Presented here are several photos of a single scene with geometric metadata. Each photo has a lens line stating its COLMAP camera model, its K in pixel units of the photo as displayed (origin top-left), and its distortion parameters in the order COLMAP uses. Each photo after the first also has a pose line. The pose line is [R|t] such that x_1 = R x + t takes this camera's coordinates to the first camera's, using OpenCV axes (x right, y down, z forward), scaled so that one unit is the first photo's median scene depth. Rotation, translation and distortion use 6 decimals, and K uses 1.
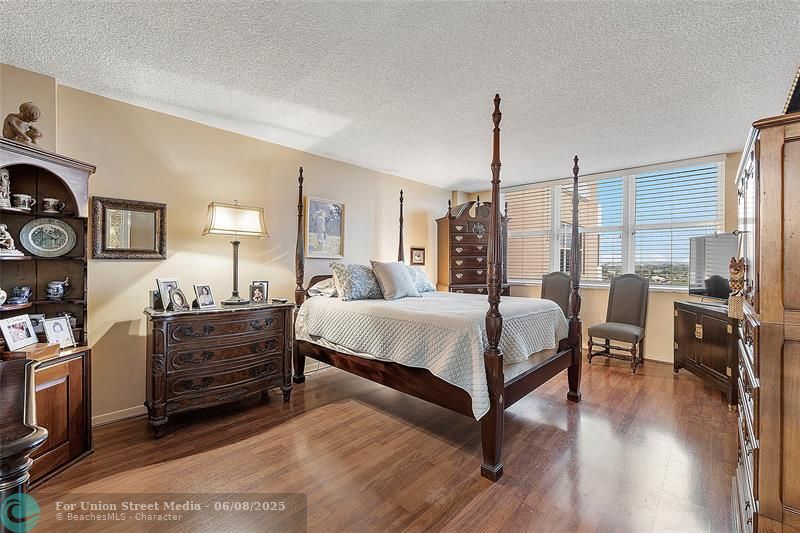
lens RADIAL K [[338.7, 0, 399.9], [0, 338.7, 263.7], [0, 0, 1]] dist [-0.005394, -0.001158]
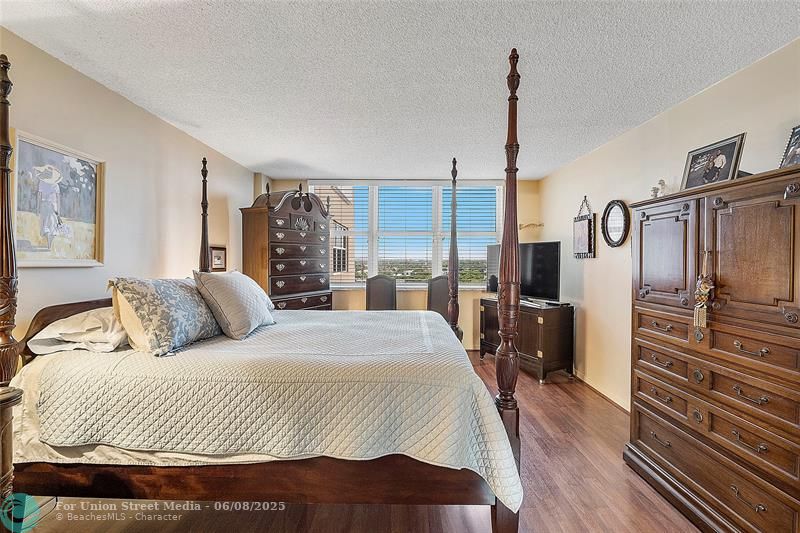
lens RADIAL K [[338.7, 0, 399.9], [0, 338.7, 263.7], [0, 0, 1]] dist [-0.005394, -0.001158]
pose [[0.731221, -0.010677, 0.682057, -0.215297], [0.002613, 0.999914, 0.012851, -0.028313], [-0.682135, -0.007614, 0.731186, 0.349511]]
